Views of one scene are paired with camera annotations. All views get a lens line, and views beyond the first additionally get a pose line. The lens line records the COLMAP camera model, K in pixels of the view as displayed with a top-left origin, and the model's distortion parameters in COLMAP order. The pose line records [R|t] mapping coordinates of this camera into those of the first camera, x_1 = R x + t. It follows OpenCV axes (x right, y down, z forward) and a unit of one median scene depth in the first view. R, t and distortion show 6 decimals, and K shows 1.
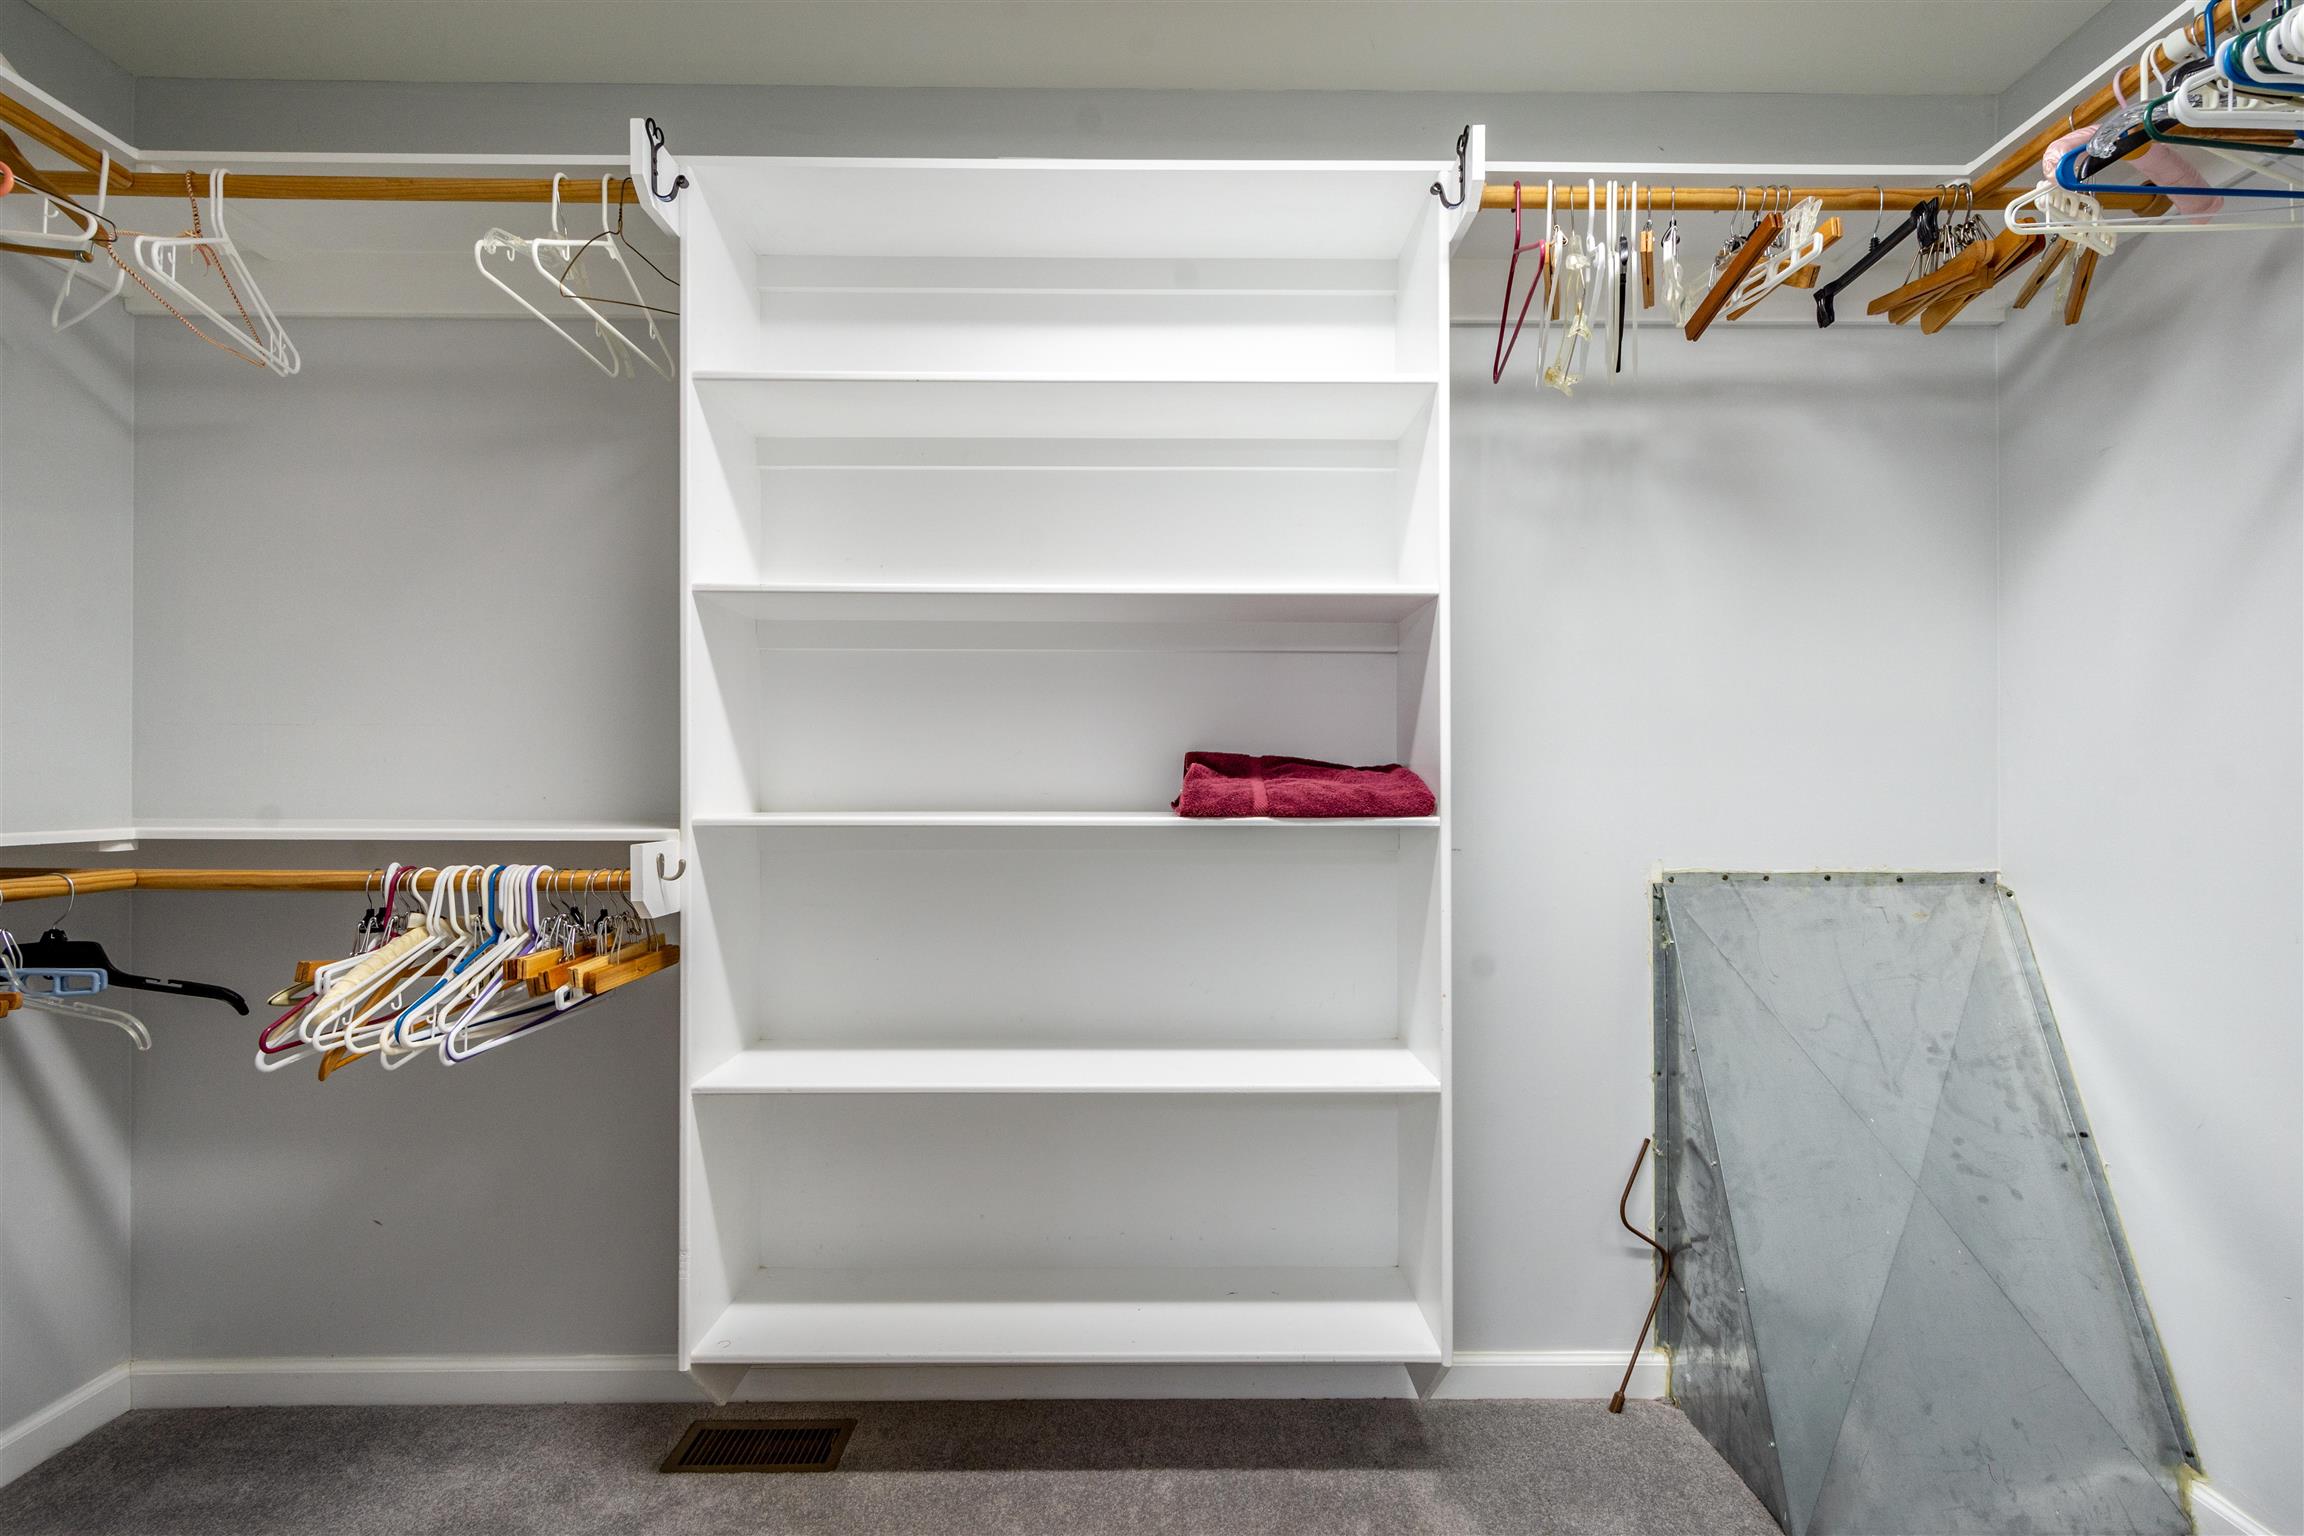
lens RADIAL K [[1014.4, 0, 1153.4], [0, 1014.4, 787.3], [0, 0, 1]] dist [0.013558, -0.004607]
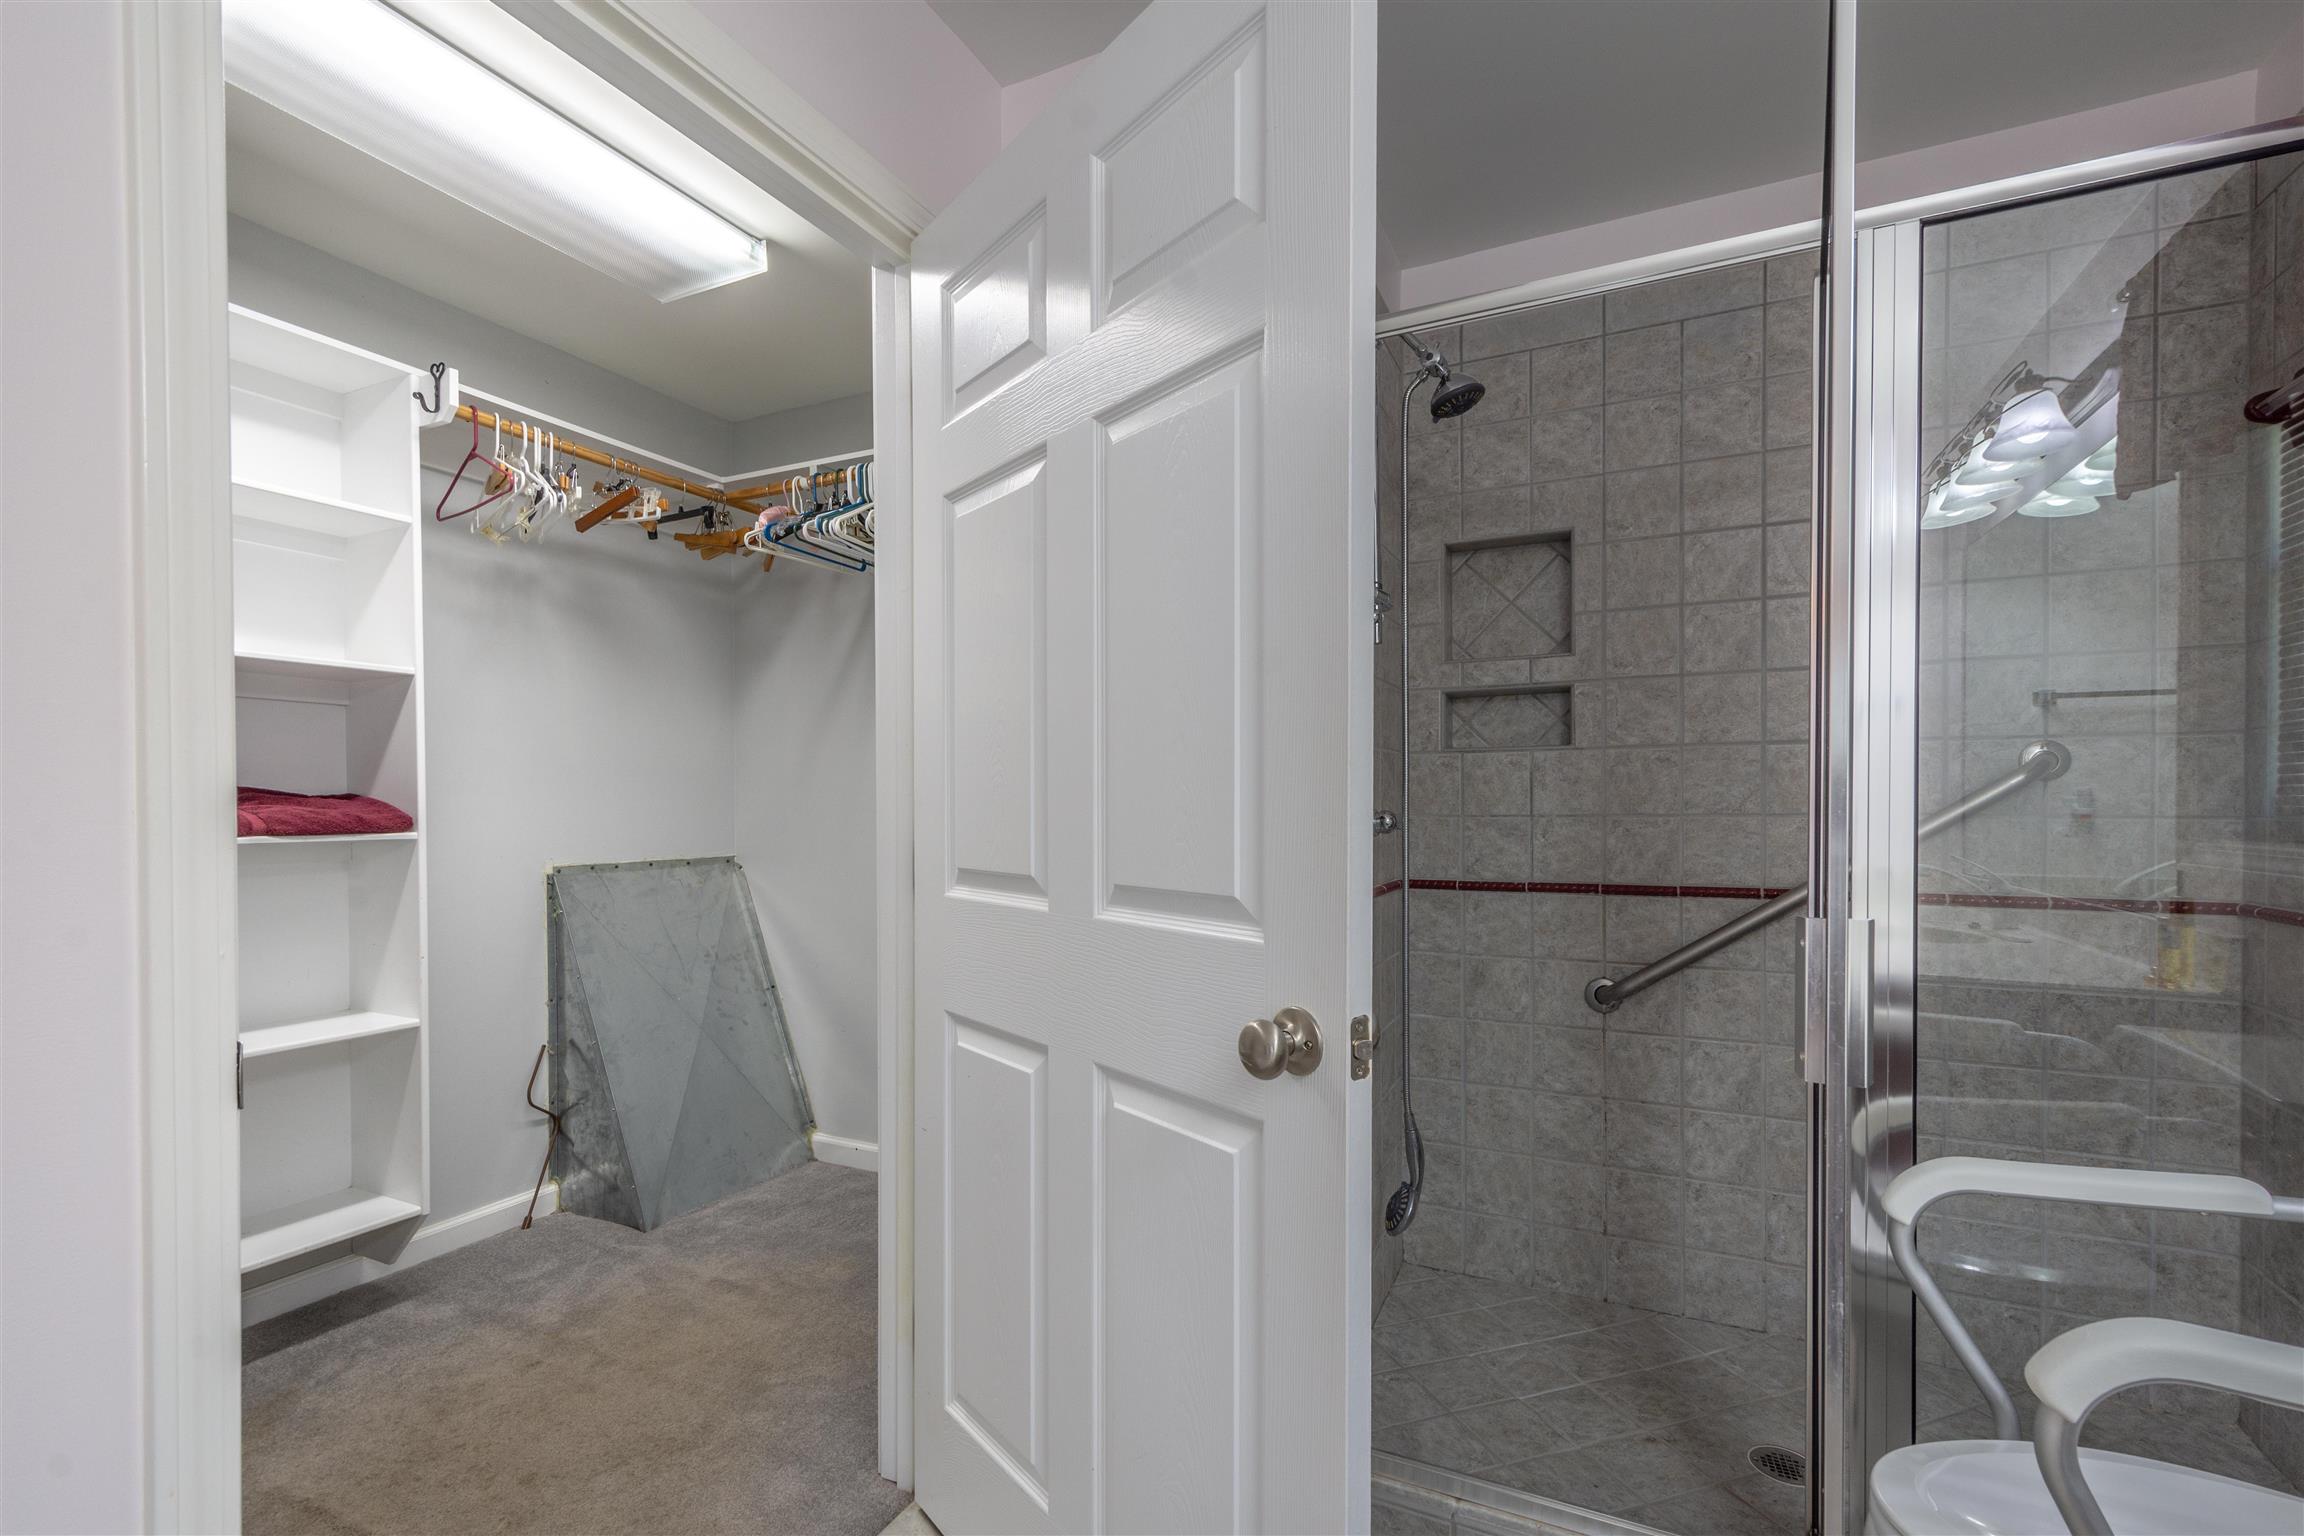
lens RADIAL K [[1006.4, 0, 1158.3], [0, 1006.4, 815.2], [0, 0, 1]] dist [0.004449, -0.000564]
pose [[0.443340, -0.008613, 0.896312, -0.472644], [-0.001799, 0.999943, 0.010498, -0.010008], [-0.896352, -0.006266, 0.443300, -0.497385]]
